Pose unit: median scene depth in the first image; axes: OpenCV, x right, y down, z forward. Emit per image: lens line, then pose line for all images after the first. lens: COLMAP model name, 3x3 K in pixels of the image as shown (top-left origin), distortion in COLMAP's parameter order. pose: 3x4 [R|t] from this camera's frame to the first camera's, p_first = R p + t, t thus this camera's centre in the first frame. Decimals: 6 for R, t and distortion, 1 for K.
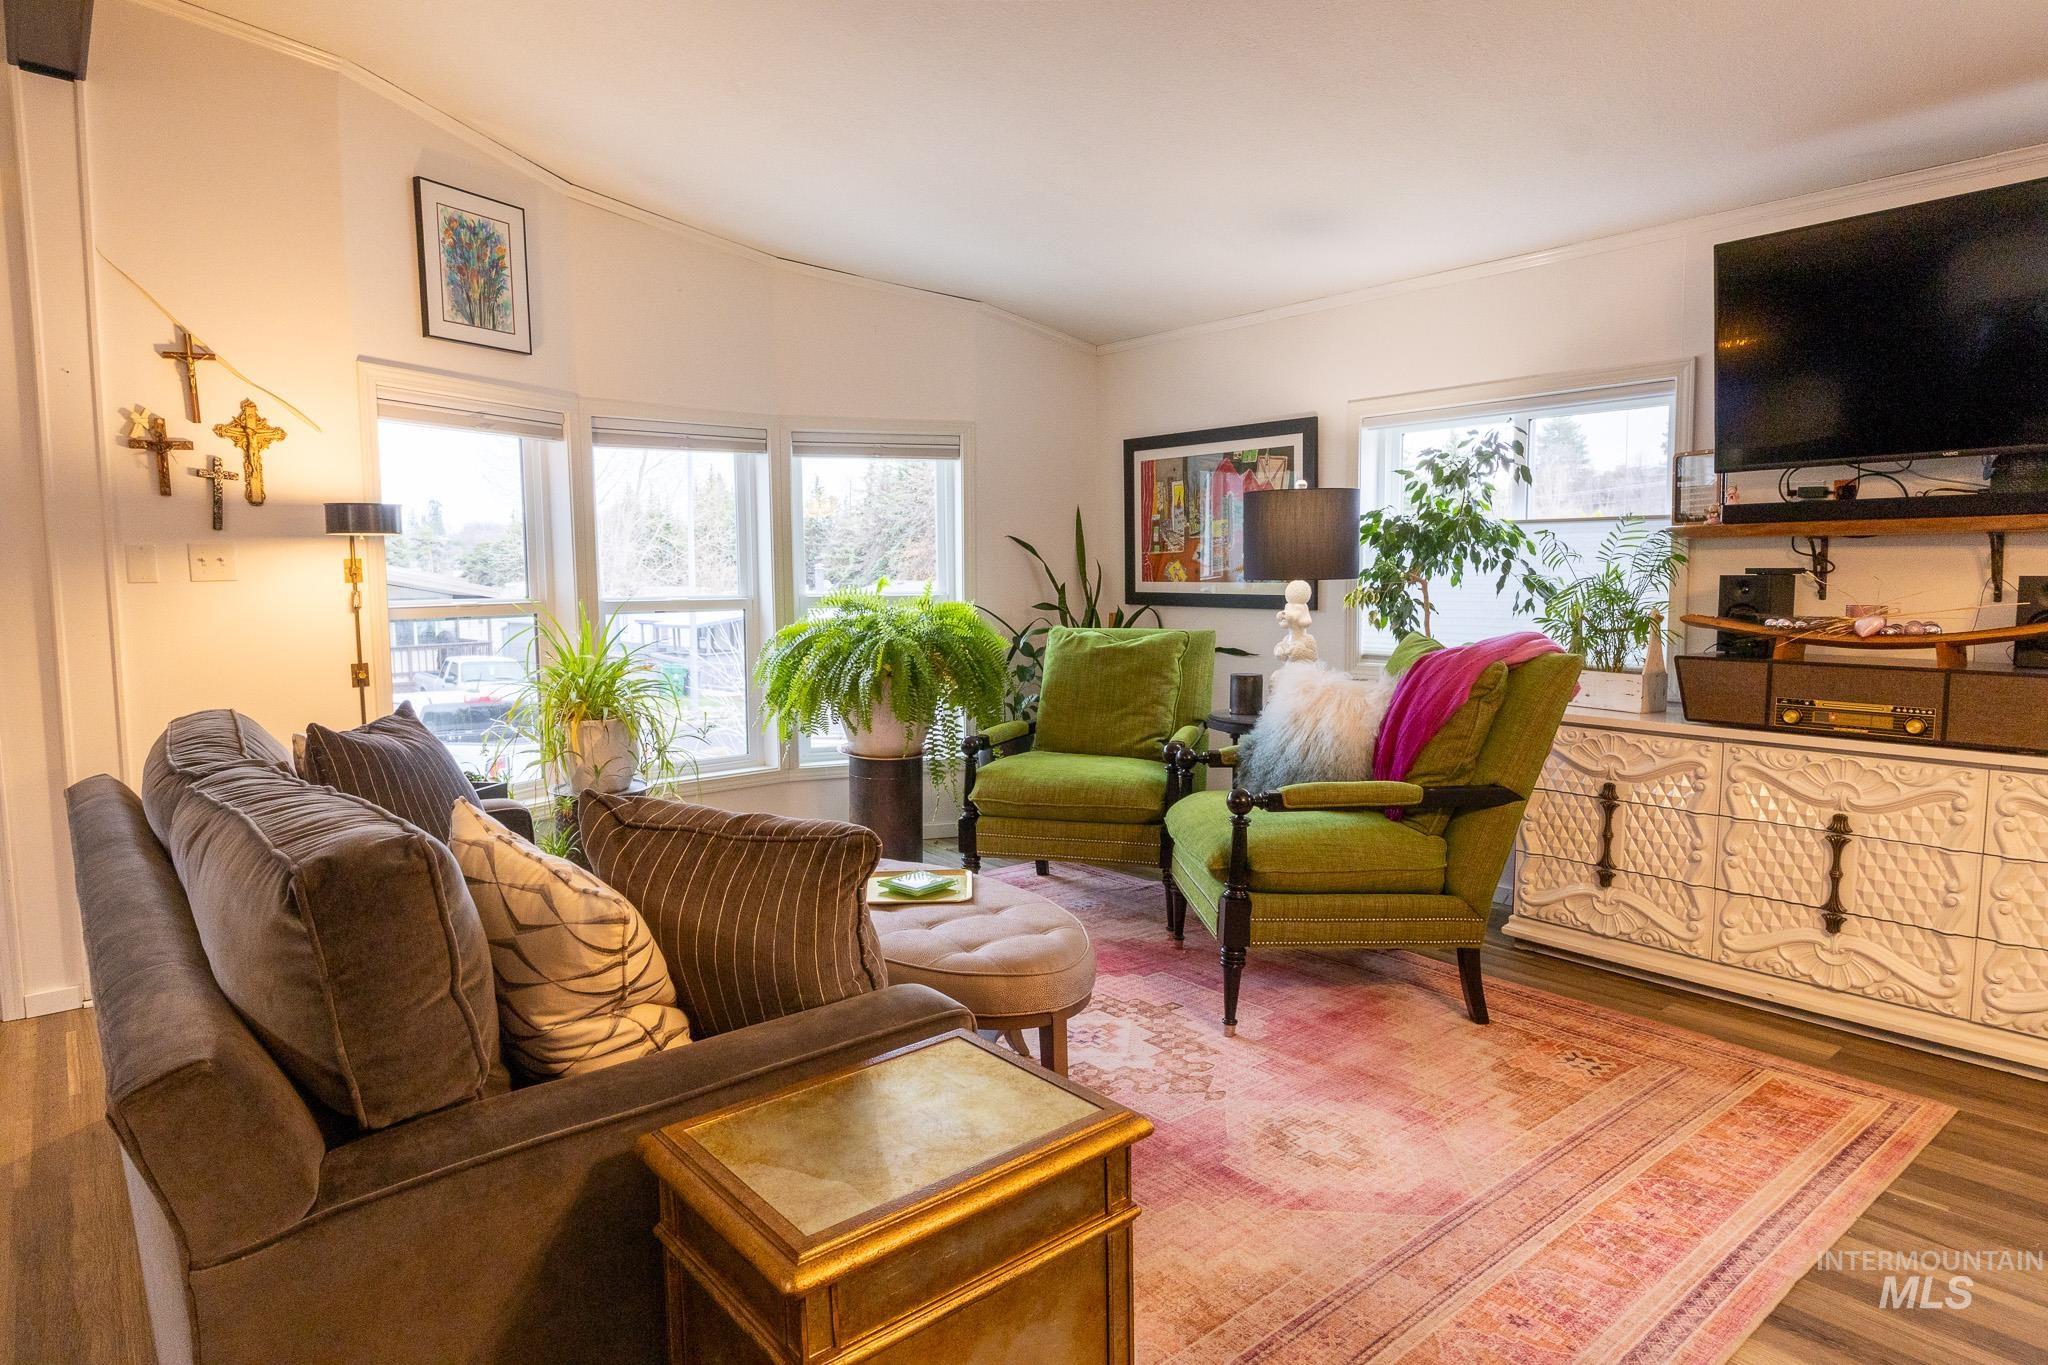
lens RADIAL K [[1164.4, 0, 1022.6], [0, 1164.4, 675.0], [0, 0, 1]] dist [-0.008394, -0.000677]
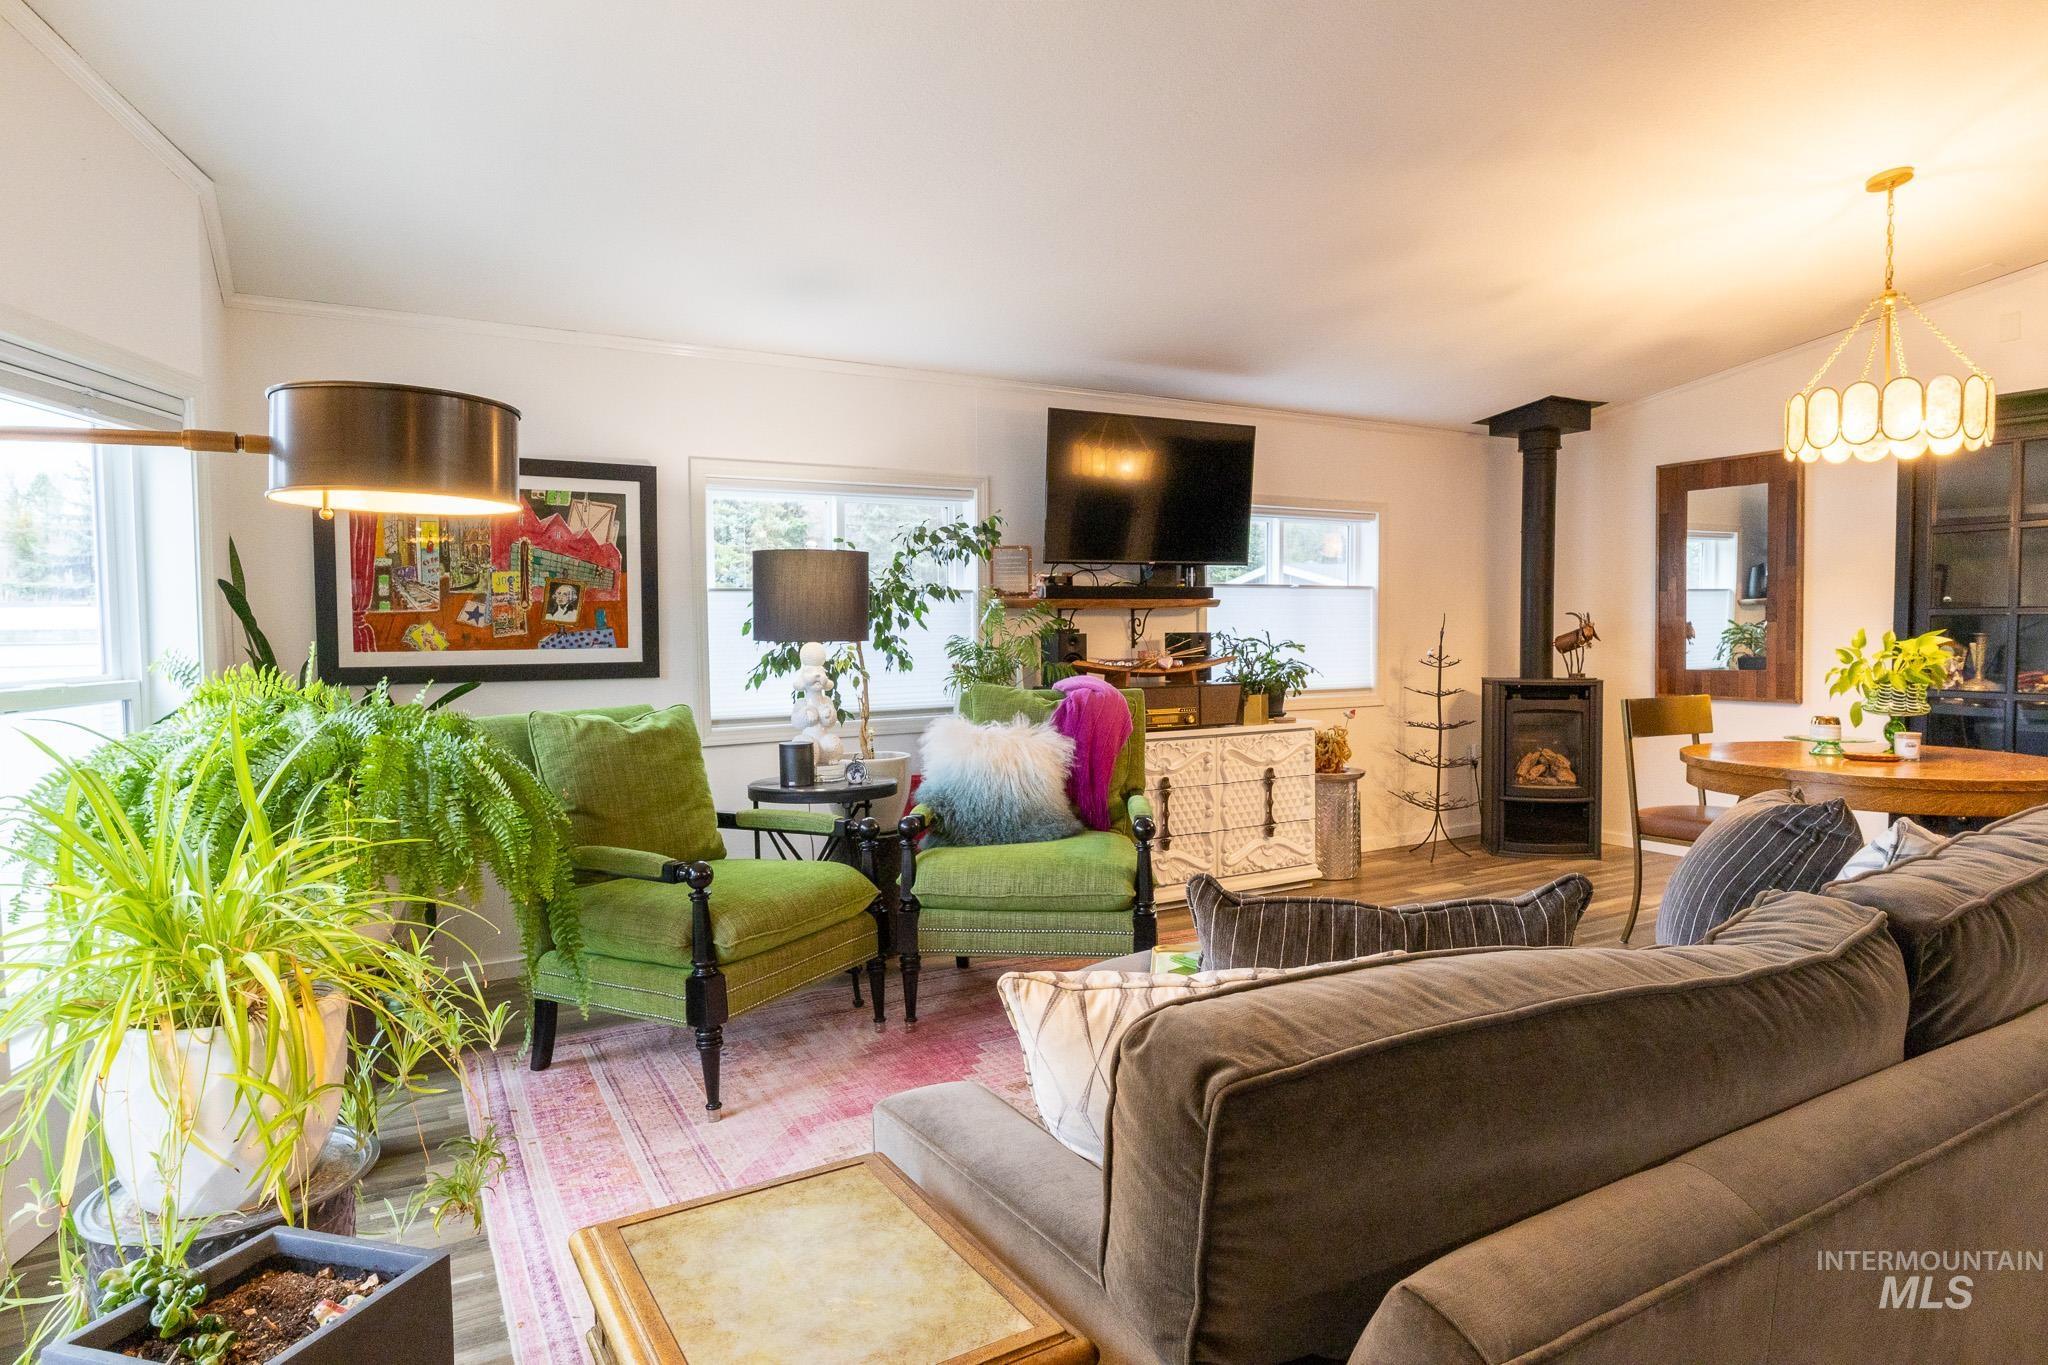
lens RADIAL K [[1164.4, 0, 1022.6], [0, 1164.4, 675.0], [0, 0, 1]] dist [-0.008394, -0.000677]
pose [[0.169717, -0.037800, 0.984768, -0.845981], [0.095318, 0.995209, 0.021774, -0.070918], [-0.980872, 0.090170, 0.172507, 0.796697]]
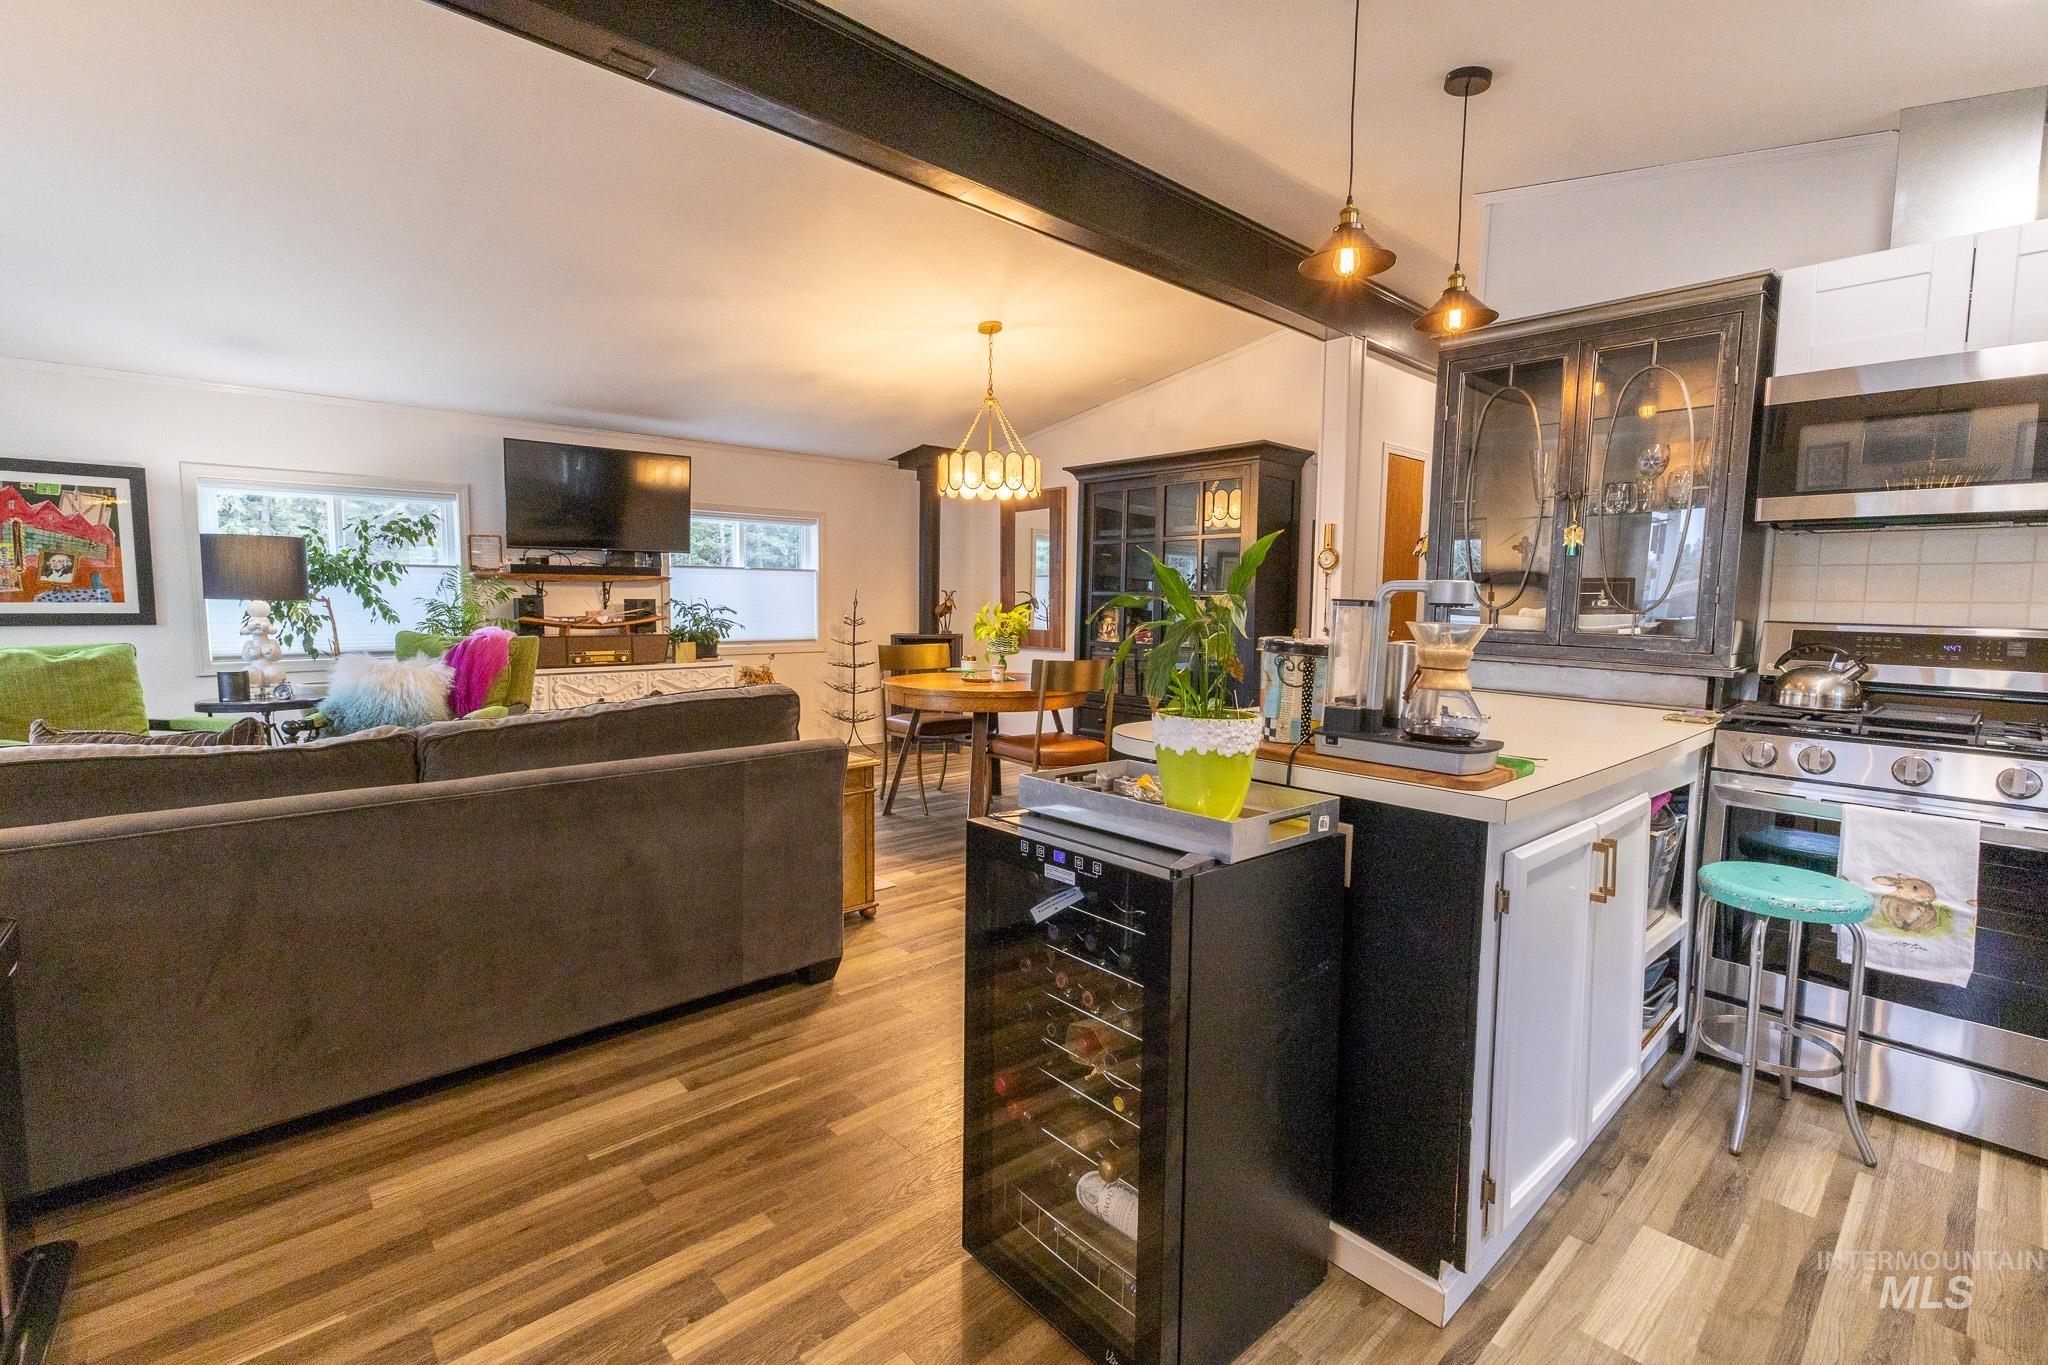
lens RADIAL K [[910.2, 0, 1023.2], [0, 910.2, 676.6], [0, 0, 1]] dist [-0.002787, 0.000475]
pose [[-0.035756, -0.082263, 0.995969, -1.061596], [0.080093, 0.993165, 0.084907, -0.012453], [-0.996146, 0.082806, -0.028923, 0.159254]]
